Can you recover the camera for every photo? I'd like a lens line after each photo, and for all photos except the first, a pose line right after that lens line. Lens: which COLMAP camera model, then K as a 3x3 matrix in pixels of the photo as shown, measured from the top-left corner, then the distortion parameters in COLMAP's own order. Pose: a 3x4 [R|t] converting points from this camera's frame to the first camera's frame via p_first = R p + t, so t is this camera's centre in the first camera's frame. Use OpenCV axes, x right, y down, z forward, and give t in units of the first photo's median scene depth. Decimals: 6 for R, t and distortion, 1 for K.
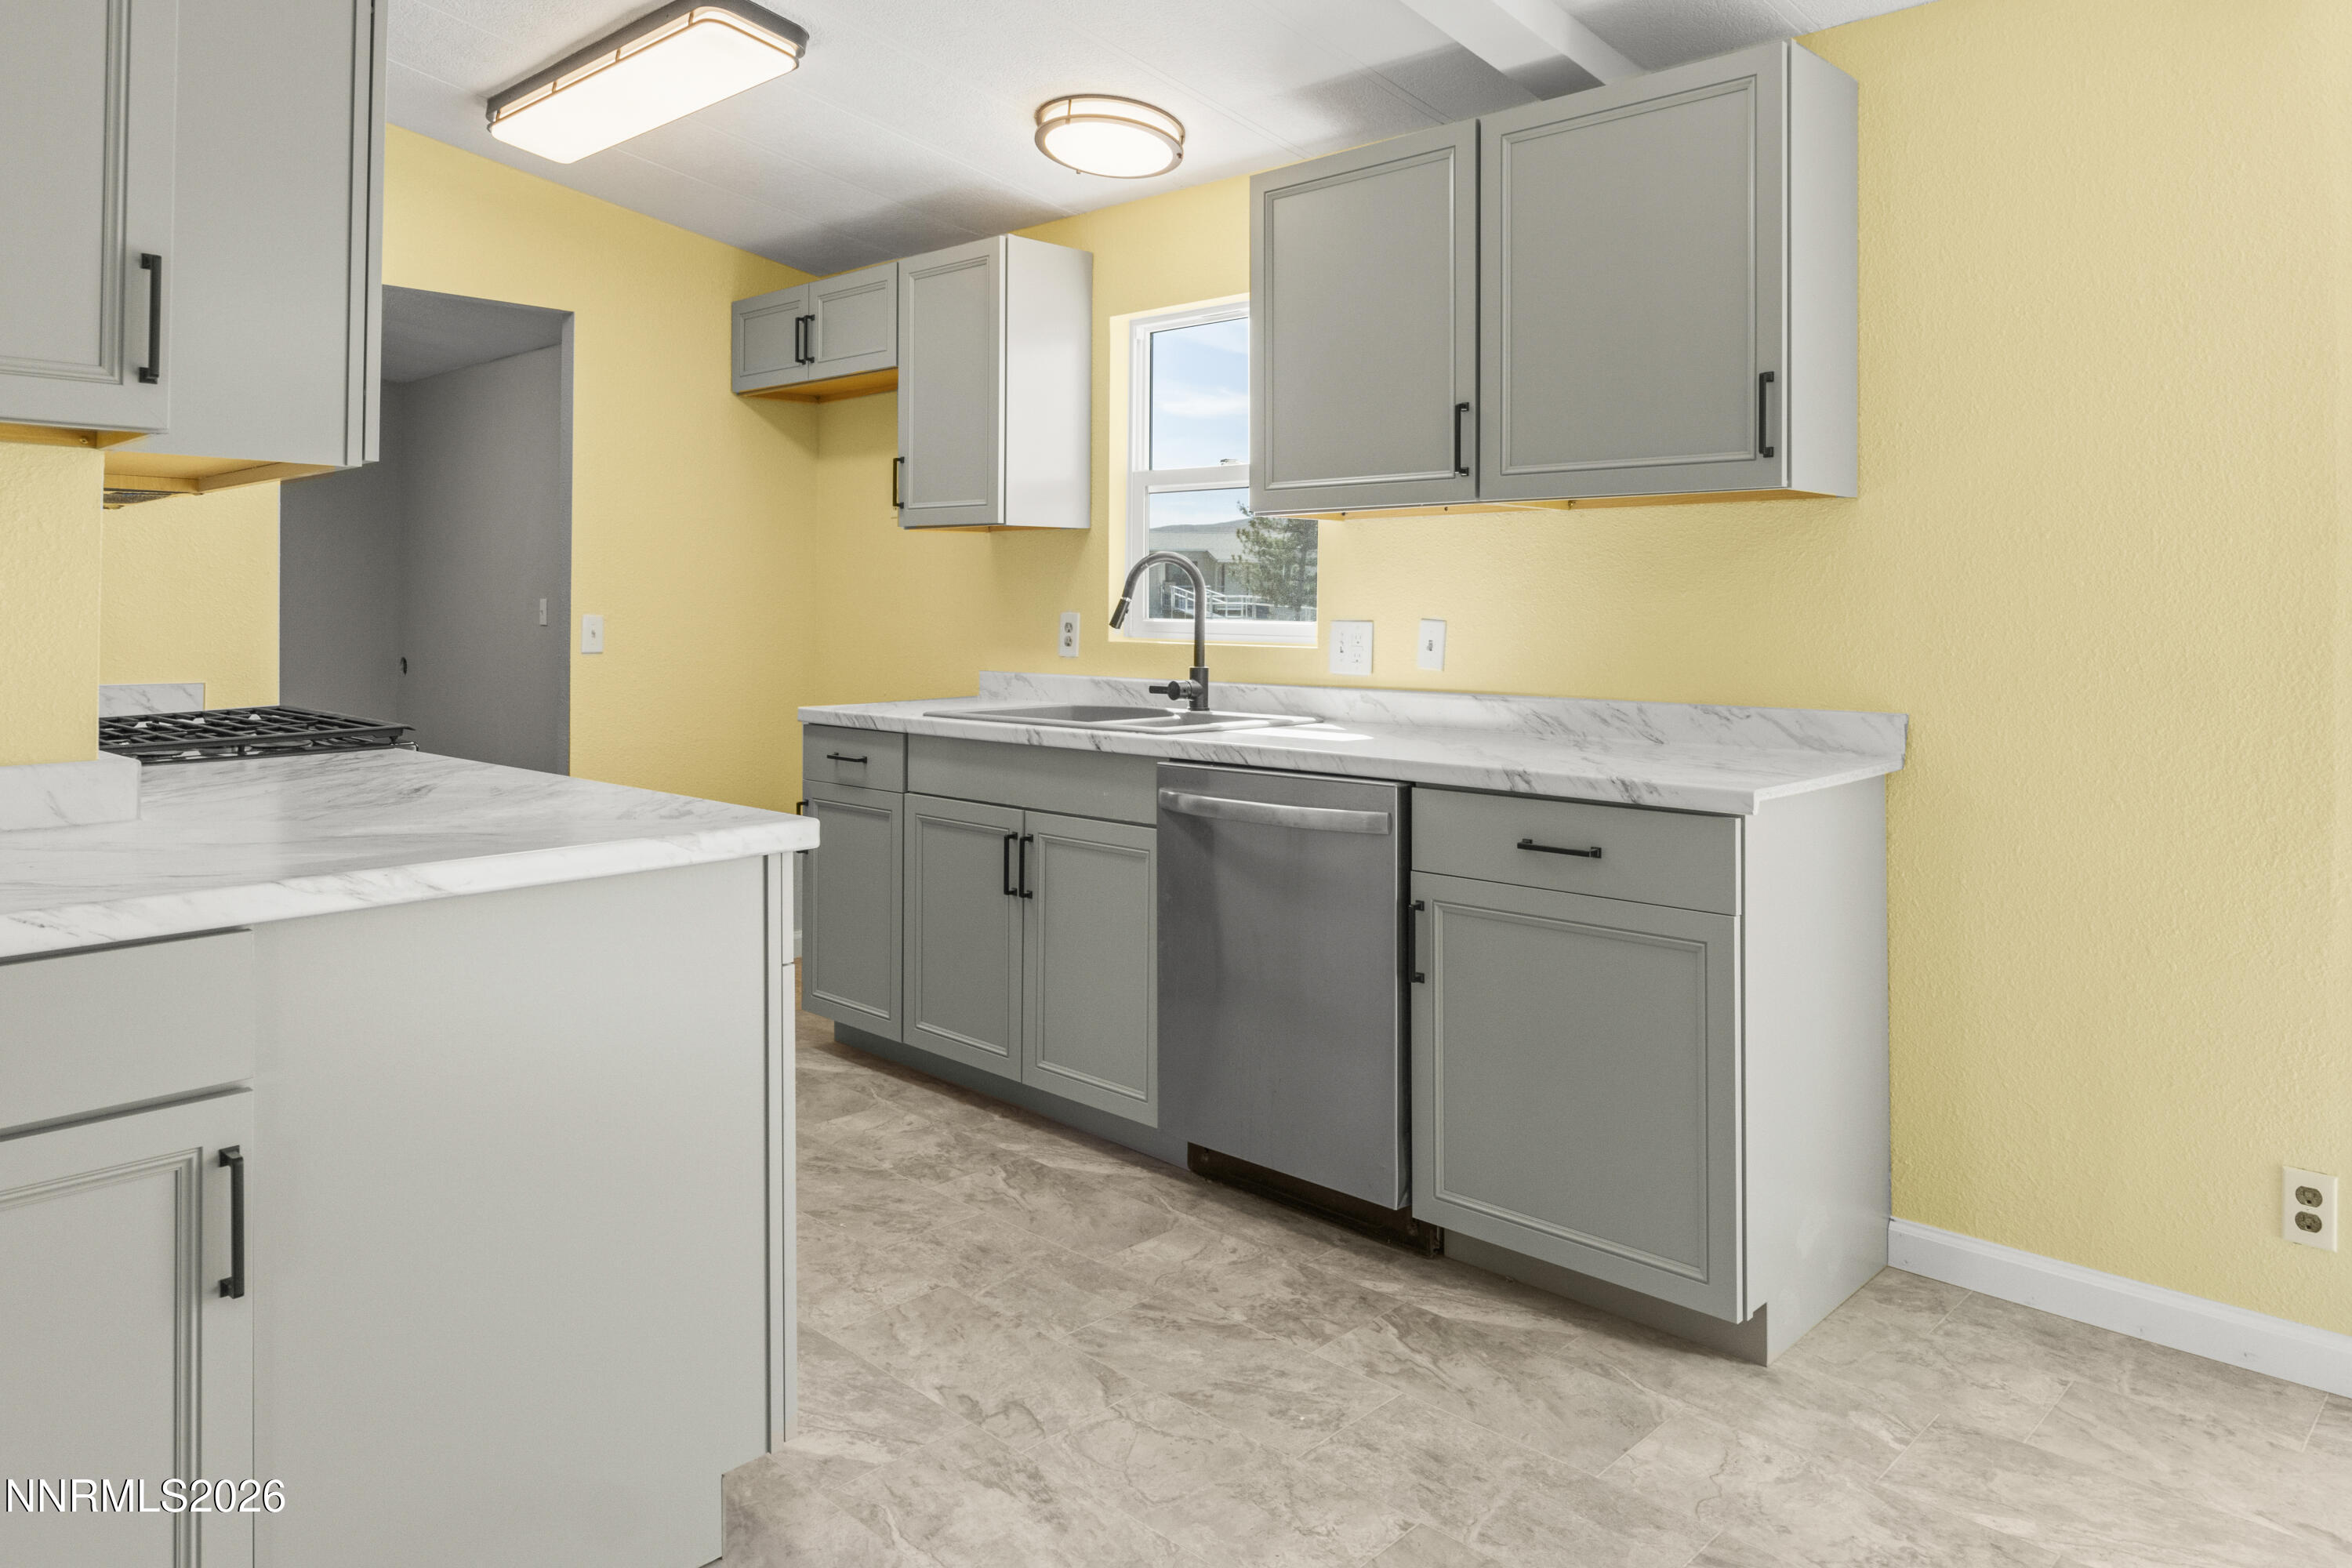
lens RADIAL K [[1552.0, 0, 1214.7], [0, 1552.0, 613.5], [0, 0, 1]] dist [-0.015304, 0.009373]
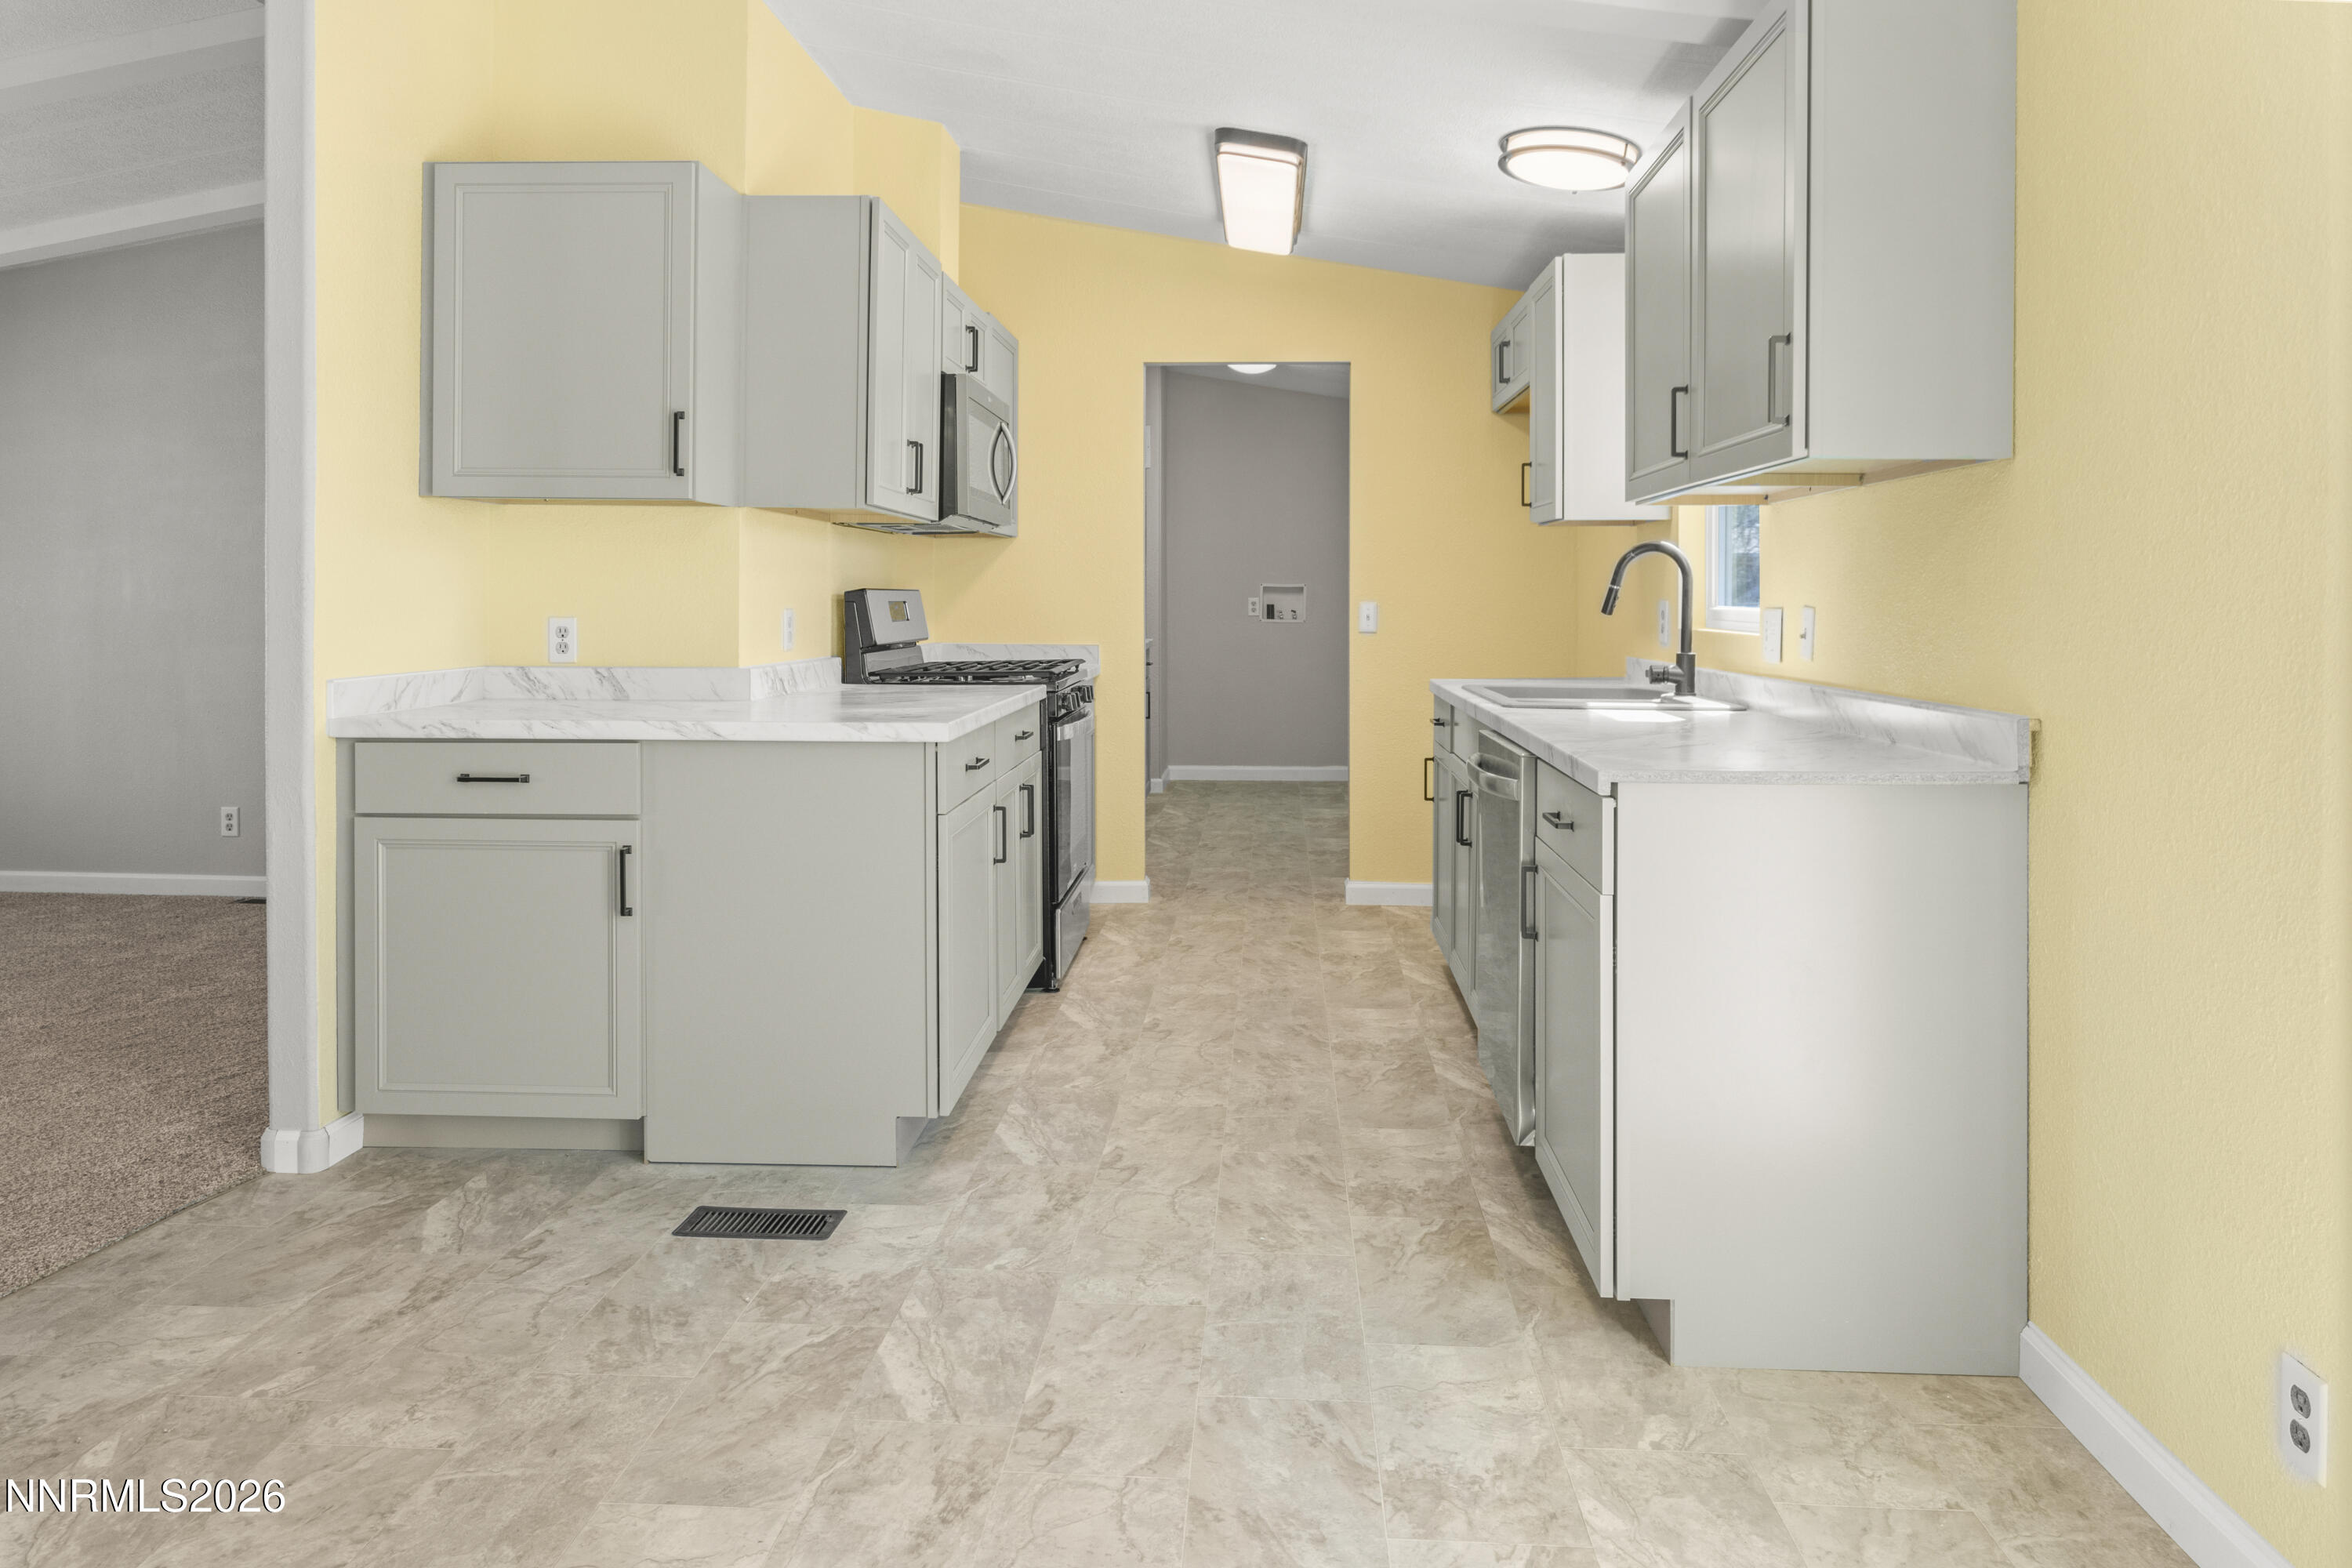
lens RADIAL K [[1552.0, 0, 1170.4], [0, 1552.0, 617.0], [0, 0, 1]] dist [-0.015304, 0.009373]
pose [[0.649022, 0.012478, -0.760668, 0.681057], [-0.010288, 0.999918, 0.007625, 0.007683], [0.760700, 0.002877, 0.649097, 0.094233]]
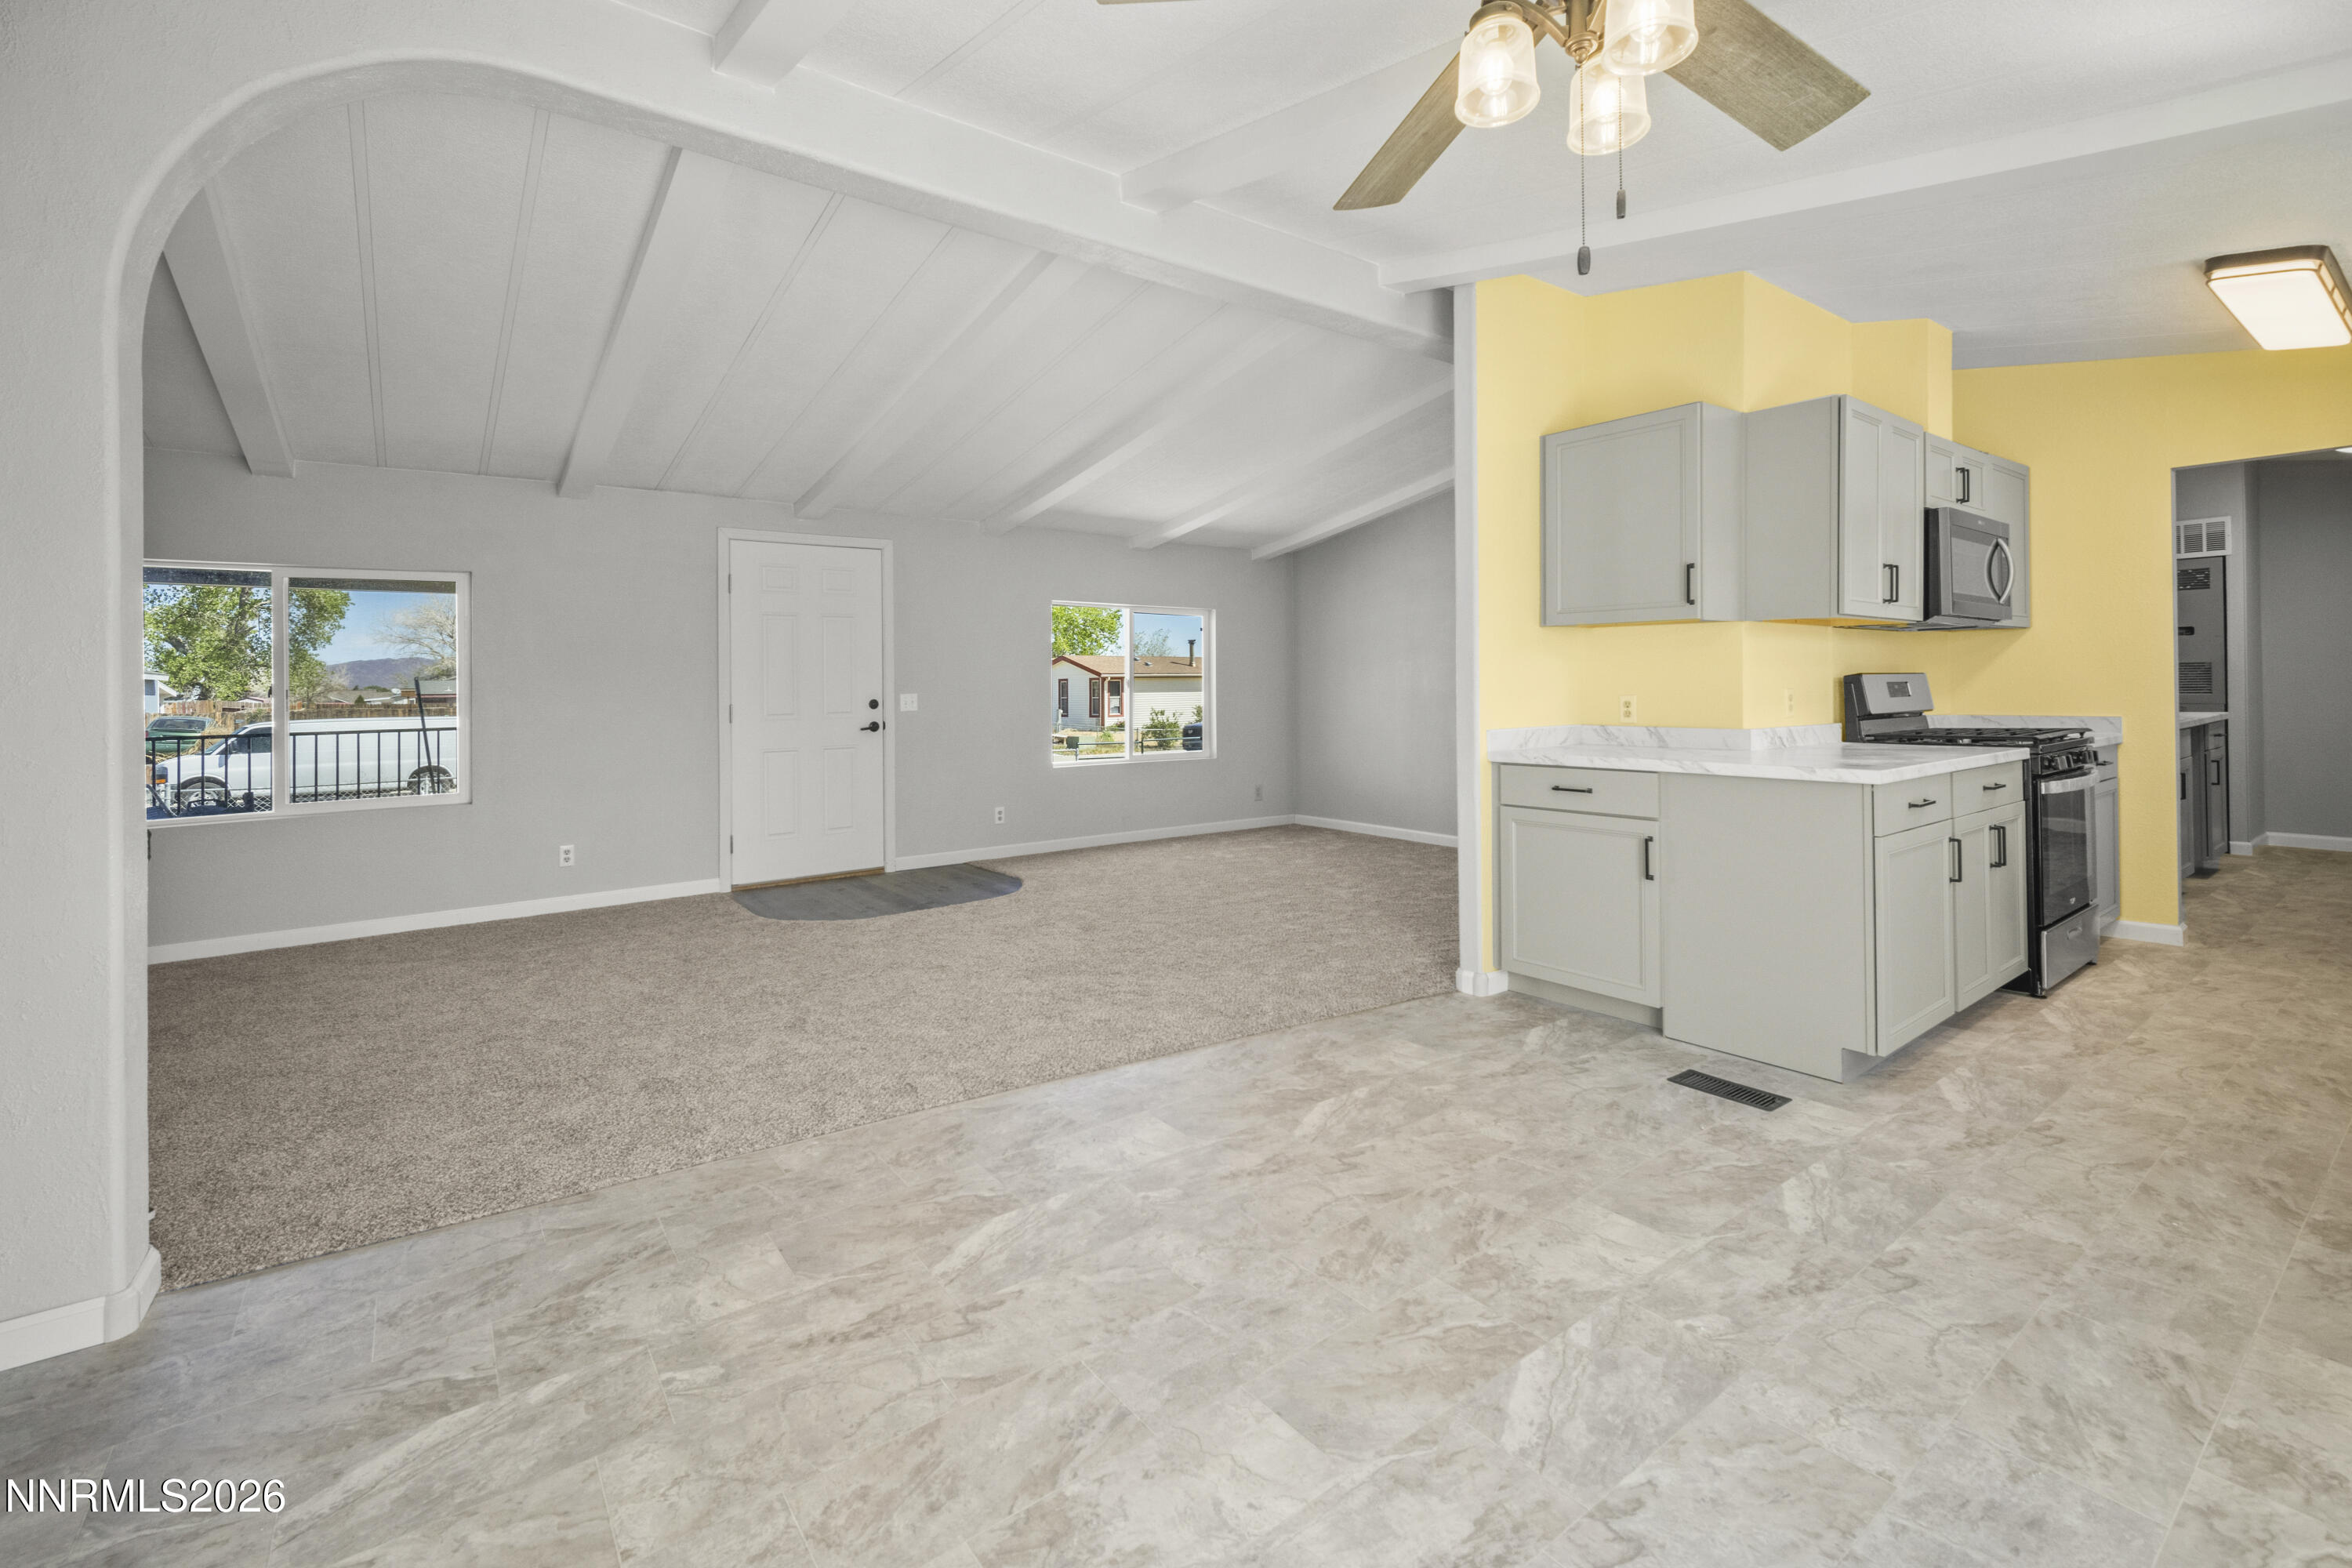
lens RADIAL K [[1016.4, 0, 1190.3], [0, 1016.4, 693.1], [0, 0, 1]] dist [0.007970, -0.001128]
pose [[-0.145936, 0.009838, -0.989245, 0.687232], [0.002699, 0.999951, 0.009546, 0.007577], [0.989290, -0.001277, -0.145955, 0.097128]]
